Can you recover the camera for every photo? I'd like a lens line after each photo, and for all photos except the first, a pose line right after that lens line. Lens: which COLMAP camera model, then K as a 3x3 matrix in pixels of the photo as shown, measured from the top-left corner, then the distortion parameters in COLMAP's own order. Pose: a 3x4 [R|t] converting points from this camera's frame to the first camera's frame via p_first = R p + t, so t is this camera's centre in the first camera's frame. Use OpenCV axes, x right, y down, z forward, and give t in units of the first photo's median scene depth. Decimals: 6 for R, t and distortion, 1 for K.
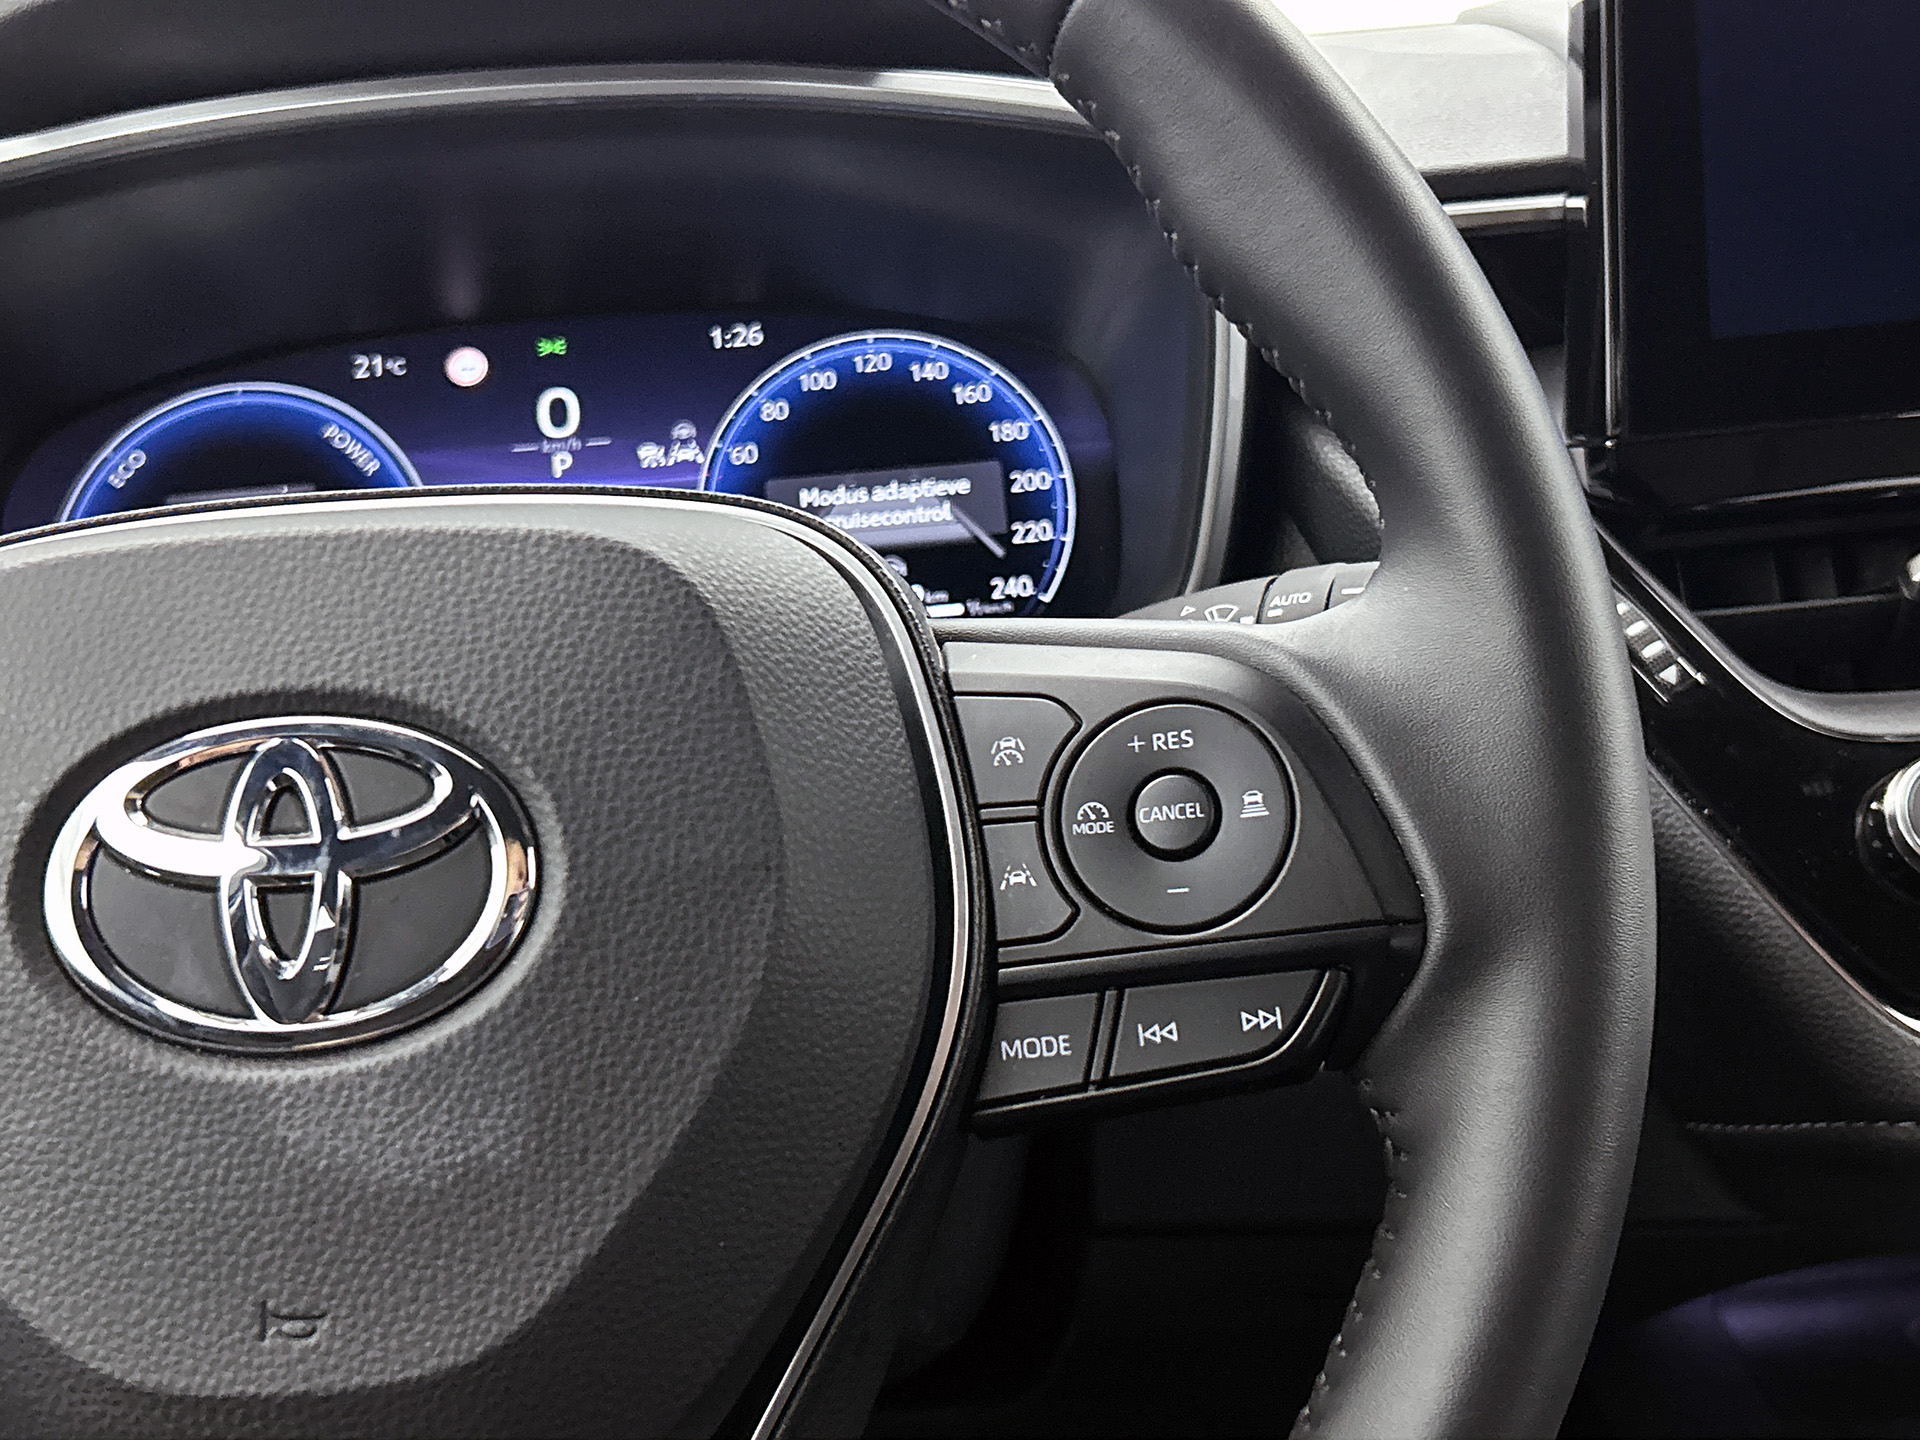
lens RADIAL K [[2219.3, 0, 969.8], [0, 2219.3, 719.0], [0, 0, 1]] dist [0.075075, 0.000000]
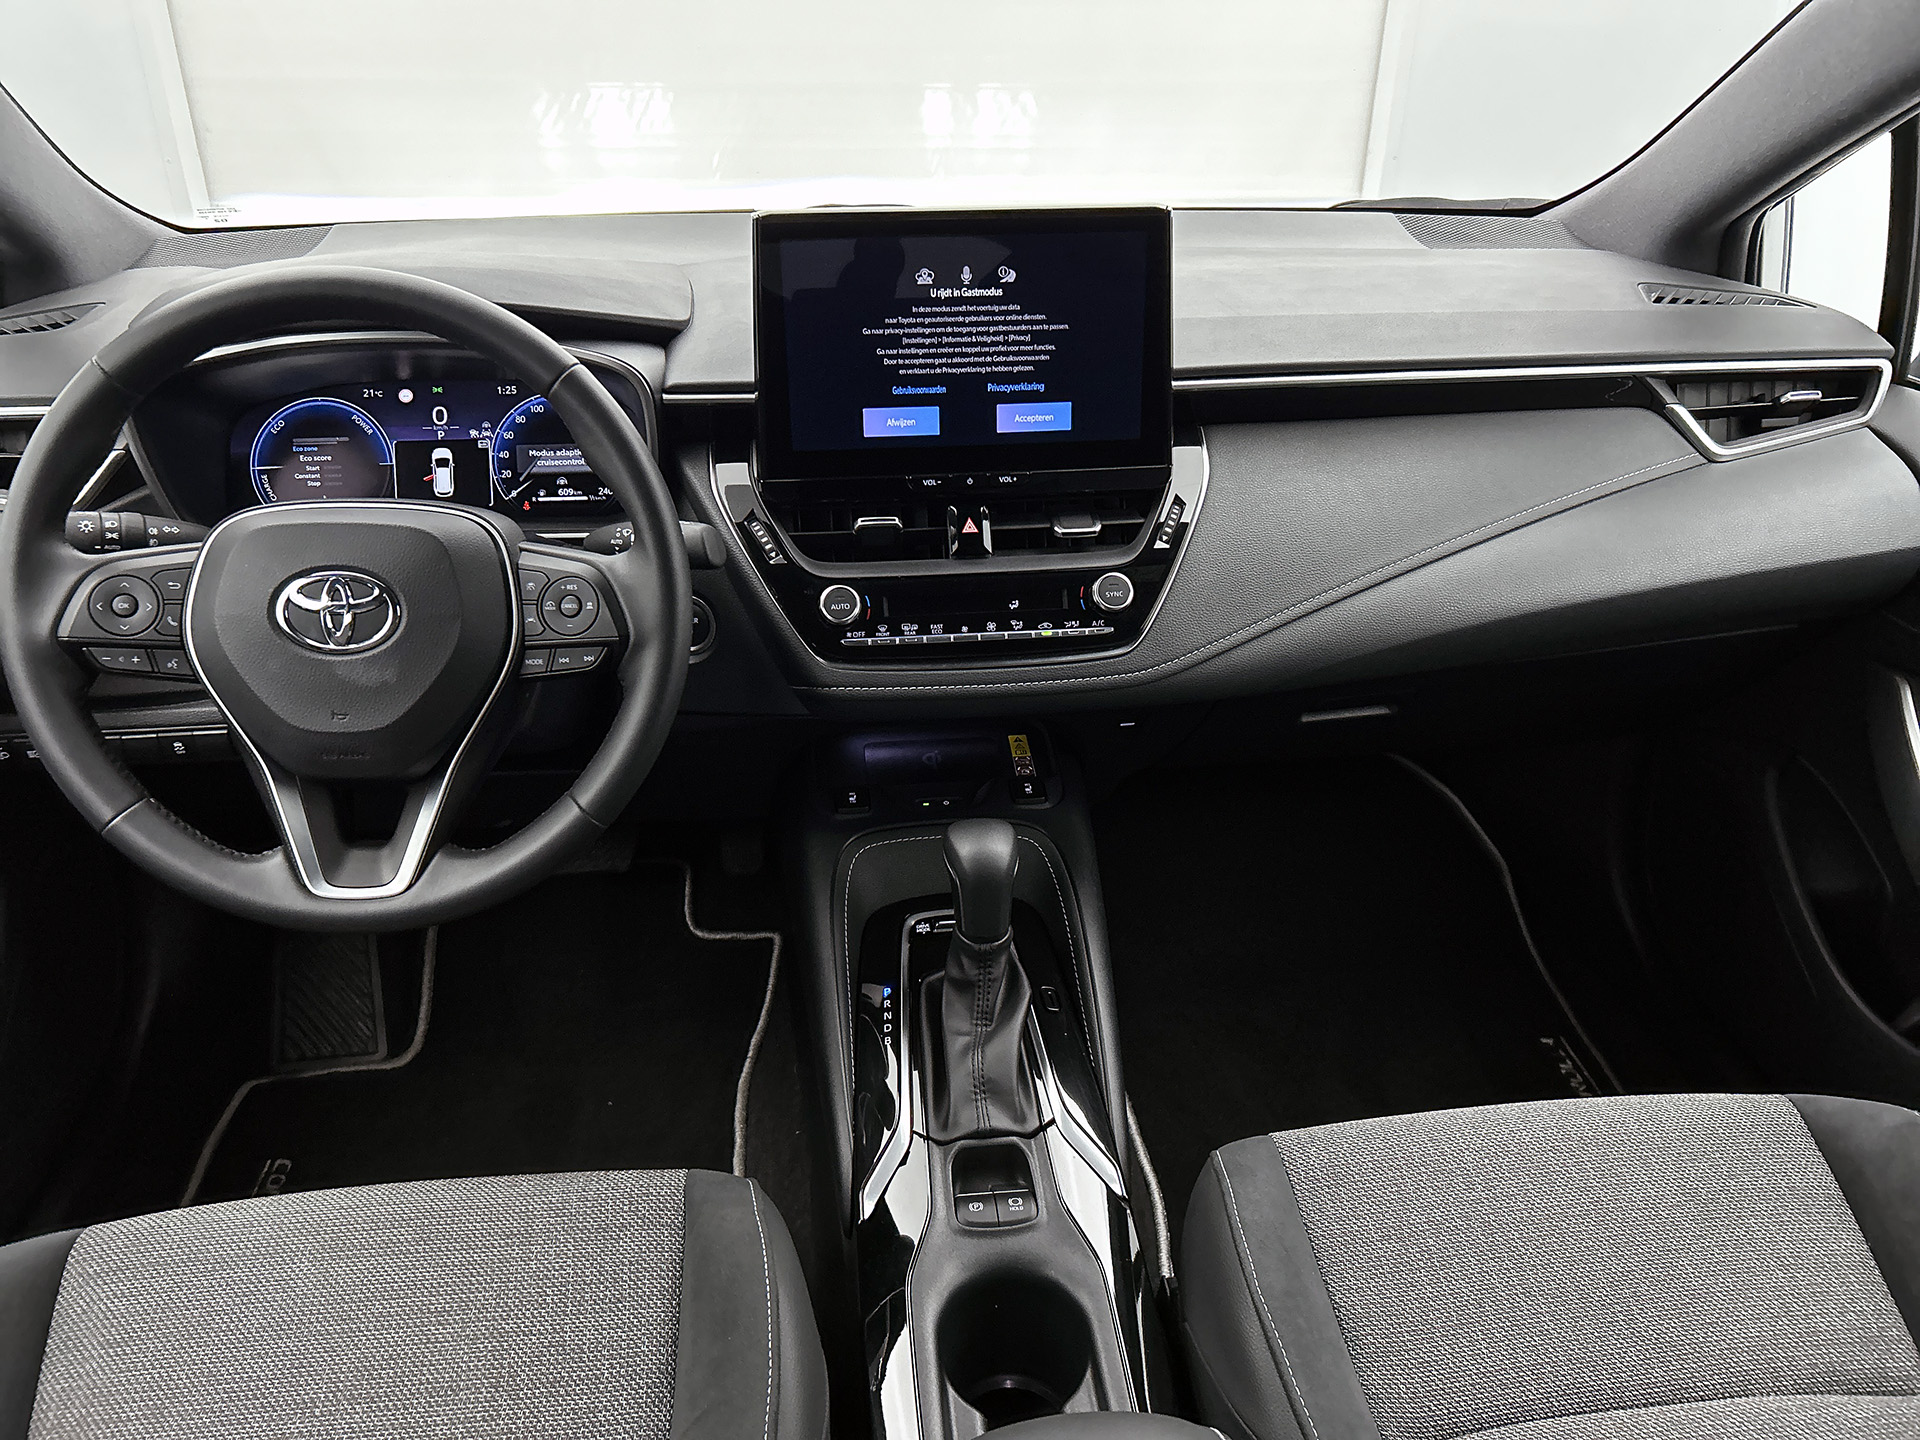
lens RADIAL K [[1460.5, 0, 948.3], [0, 1460.5, 720.7], [0, 0, 1]] dist [0.049462, -0.040413]
pose [[0.994323, 0.049676, 0.094094, 0.549873], [-0.068189, 0.976360, 0.205111, -0.353086], [-0.081681, -0.210363, 0.974205, -1.716420]]
